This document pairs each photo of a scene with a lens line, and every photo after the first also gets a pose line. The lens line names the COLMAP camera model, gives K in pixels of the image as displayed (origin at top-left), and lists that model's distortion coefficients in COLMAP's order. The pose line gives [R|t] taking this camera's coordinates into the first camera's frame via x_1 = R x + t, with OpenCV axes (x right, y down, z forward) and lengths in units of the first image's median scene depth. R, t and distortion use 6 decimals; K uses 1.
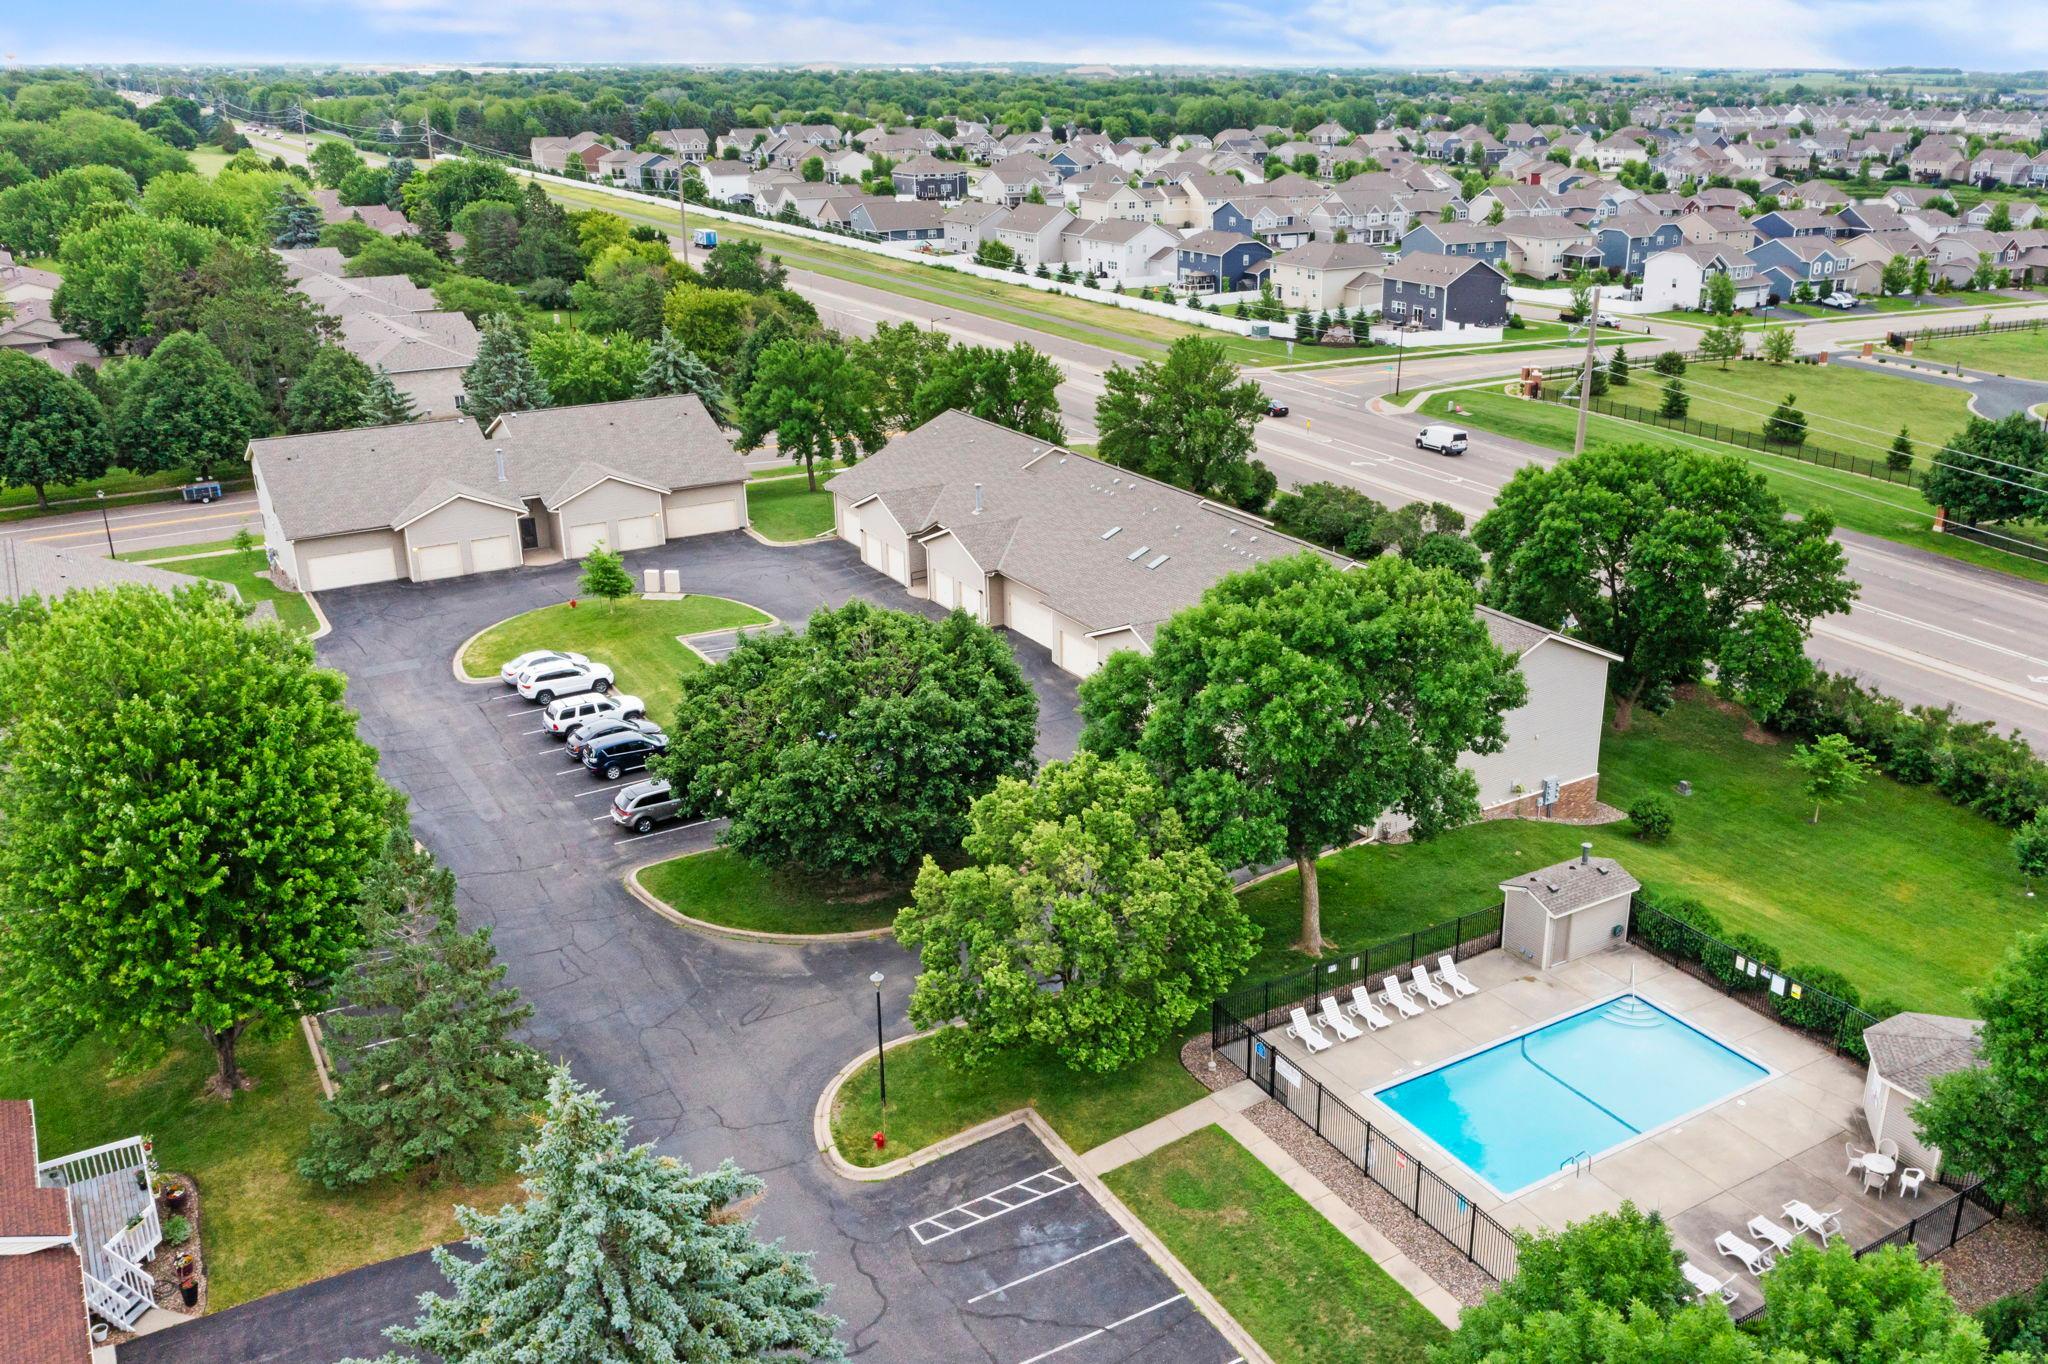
lens RADIAL K [[1669.2, 0, 1042.7], [0, 1669.2, 657.9], [0, 0, 1]] dist [-0.020316, -0.003533]
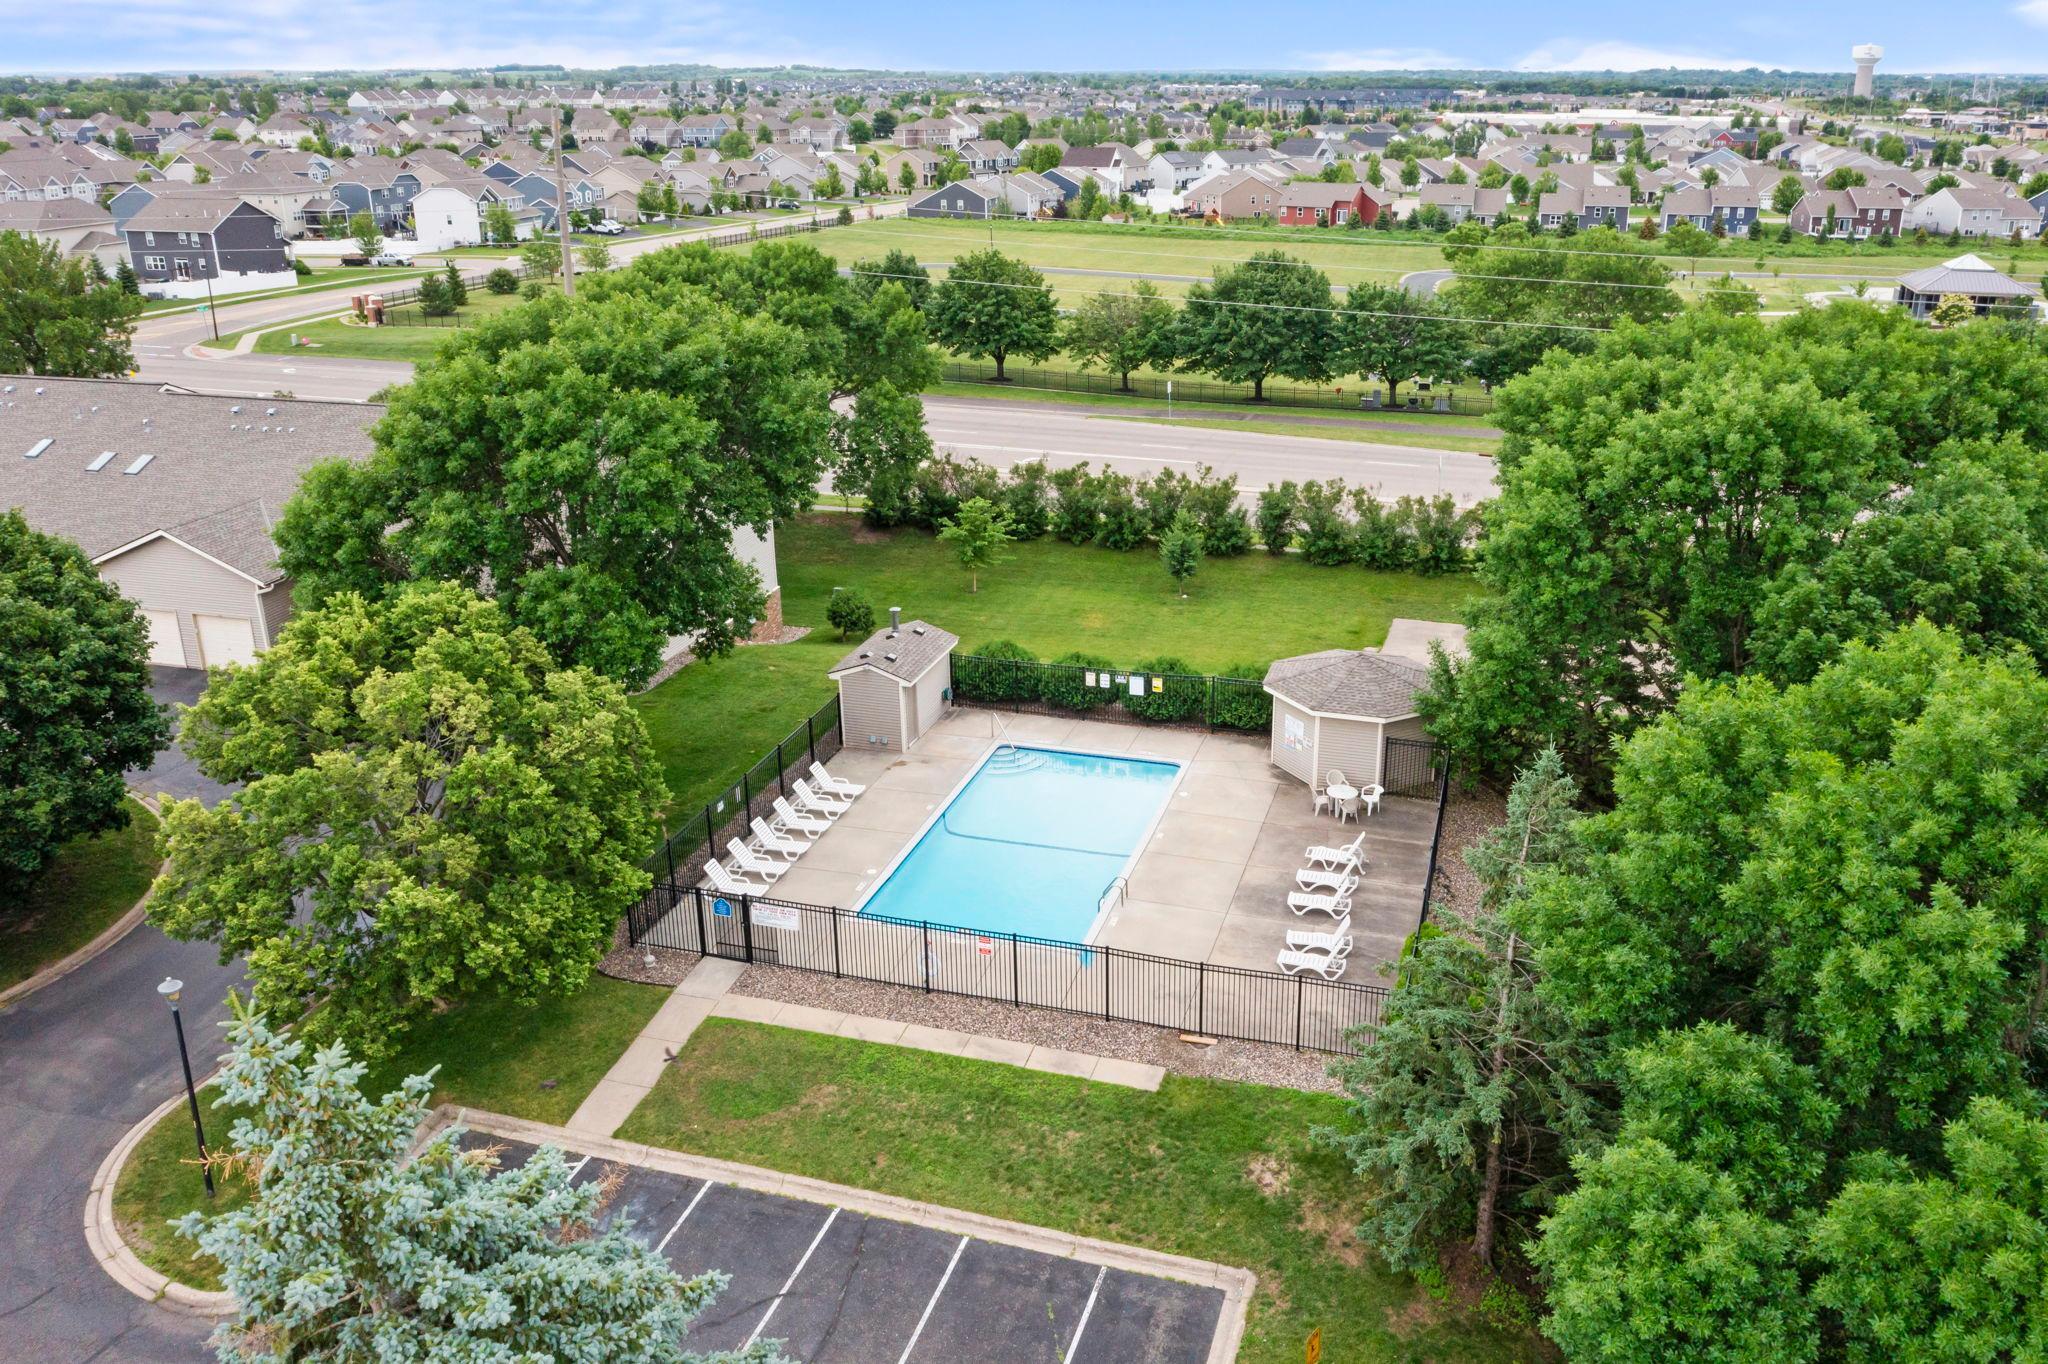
lens RADIAL K [[1669.2, 0, 1042.7], [0, 1669.2, 657.9], [0, 0, 1]] dist [-0.020316, -0.003533]
pose [[0.725492, -0.222599, 0.651238, -0.160064], [0.226936, 0.970702, 0.078983, 0.067588], [-0.649740, 0.090488, 0.754752, 0.223319]]
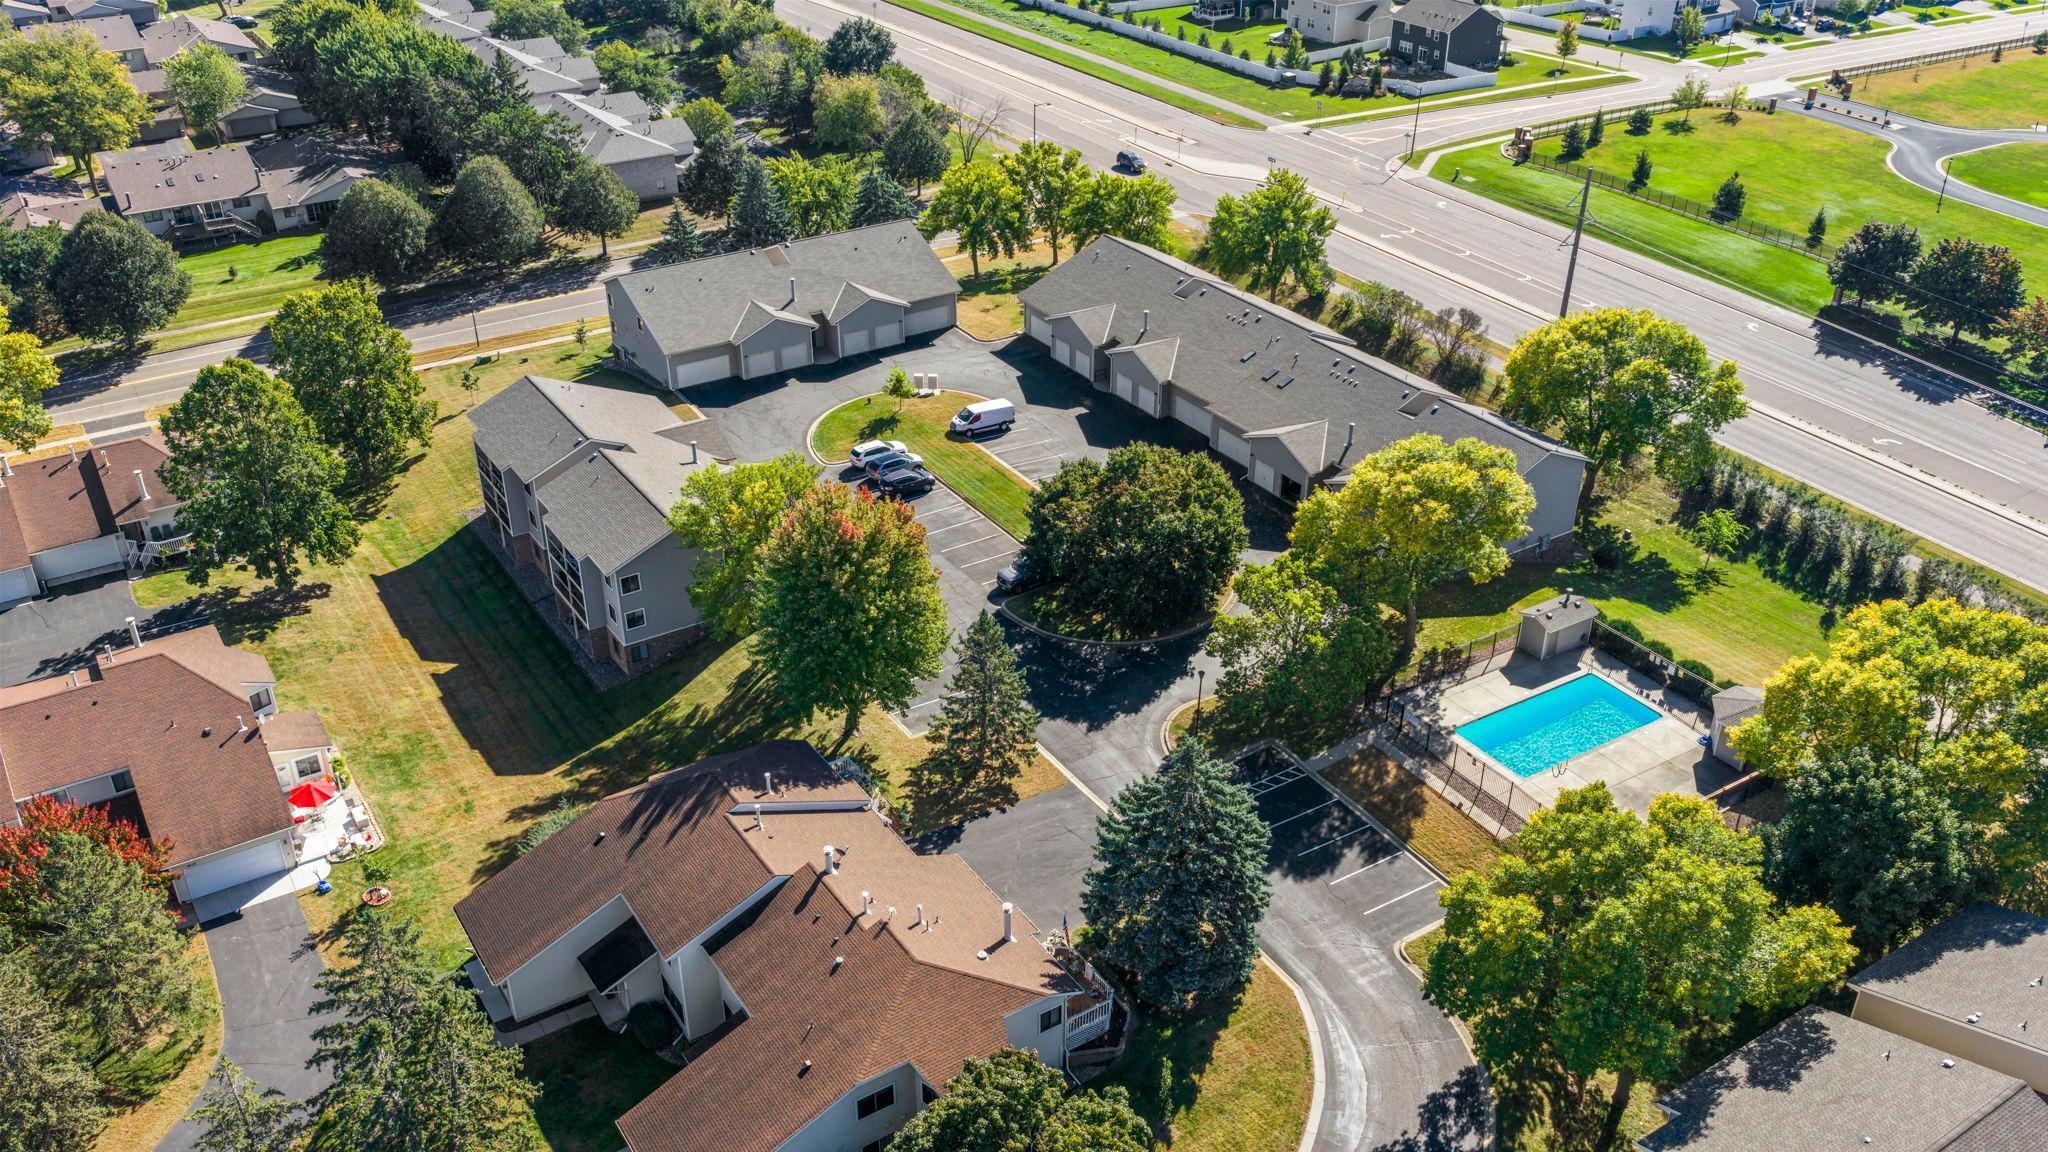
lens RADIAL K [[1735.1, 0, 1024.0], [0, 1735.1, 576.0], [0, 0, 1]] dist [0.017237, -0.002028]
pose [[0.999521, -0.007336, 0.030064, -0.240874], [0.002063, 0.985130, 0.171799, -0.172571], [-0.030877, -0.171654, 0.984673, -0.623269]]
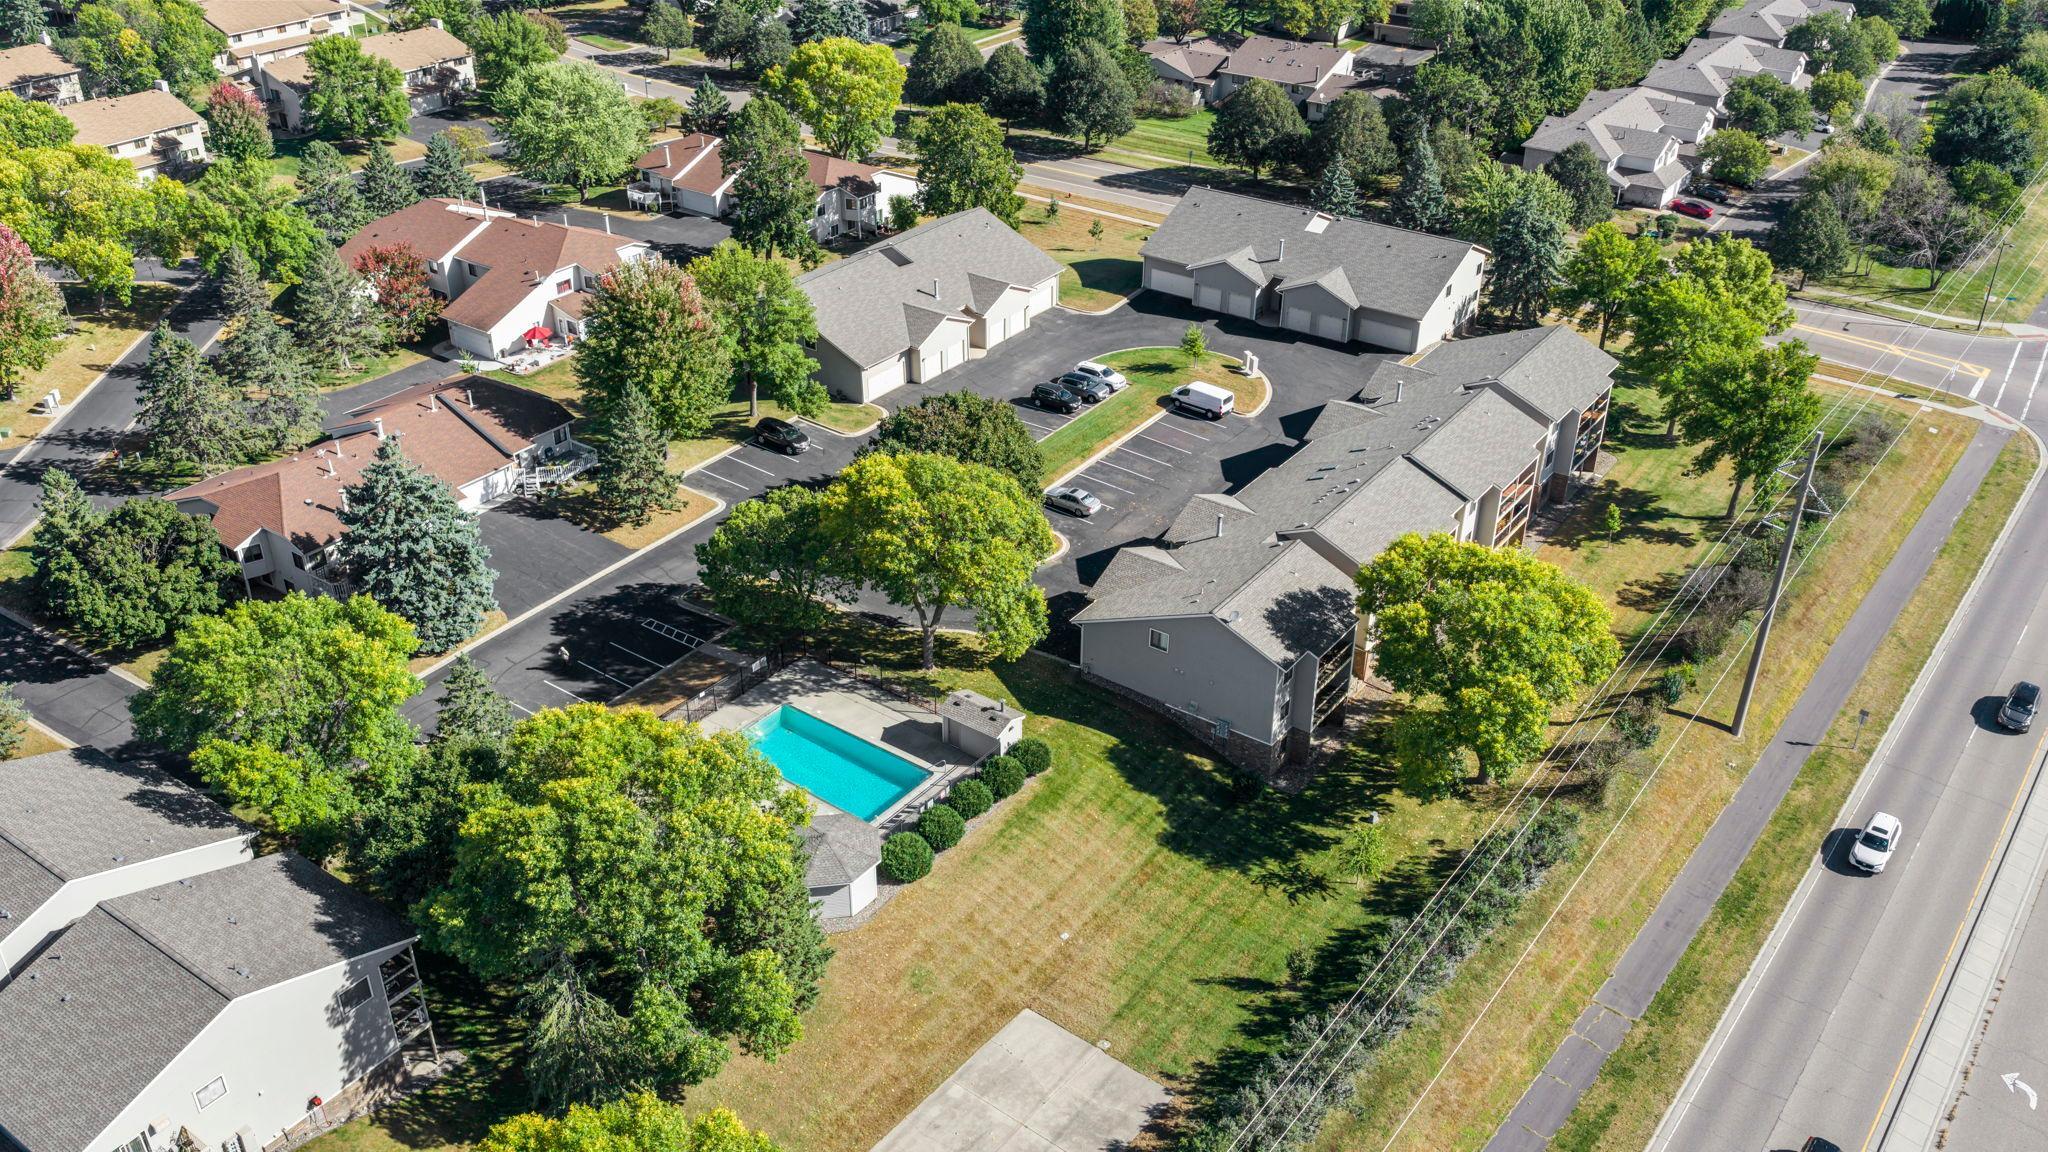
lens RADIAL K [[1709.9, 0, 1024.0], [0, 1709.9, 576.0], [0, 0, 1]] dist [0.000180, -0.005054]
pose [[0.388858, 0.472363, -0.790989, 1.225000], [-0.313180, 0.875205, 0.368693, -0.469690], [0.866434, 0.104353, 0.488265, 0.162264]]
